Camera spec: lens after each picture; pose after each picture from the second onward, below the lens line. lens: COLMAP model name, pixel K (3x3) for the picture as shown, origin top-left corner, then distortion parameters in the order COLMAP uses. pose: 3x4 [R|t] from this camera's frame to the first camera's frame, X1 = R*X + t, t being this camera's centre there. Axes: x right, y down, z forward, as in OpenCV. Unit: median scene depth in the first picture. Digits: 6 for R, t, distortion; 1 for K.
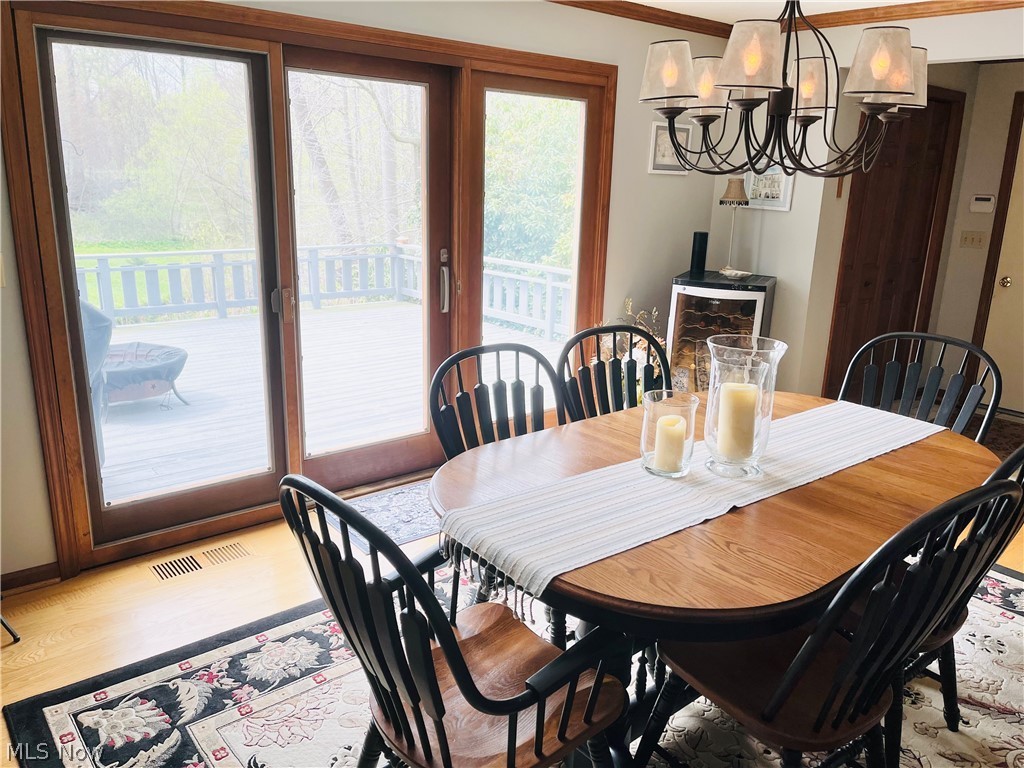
lens RADIAL K [[774.4, 0, 512.8], [0, 774.4, 384.7], [0, 0, 1]] dist [0.049766, -0.071366]
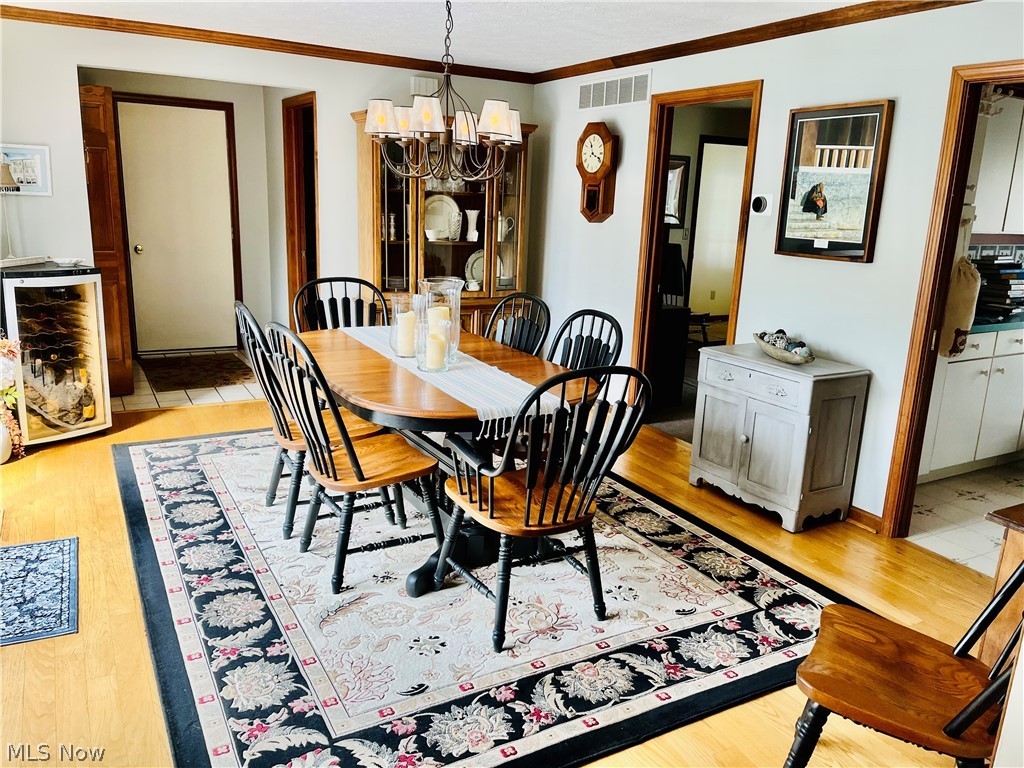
lens RADIAL K [[774.4, 0, 512.2], [0, 774.4, 382.5], [0, 0, 1]] dist [0.049766, -0.071366]
pose [[0.178100, -0.257169, 0.949813, -1.079344], [0.218525, 0.951479, 0.216644, -0.147299], [-0.959441, 0.168974, 0.225657, 0.422224]]
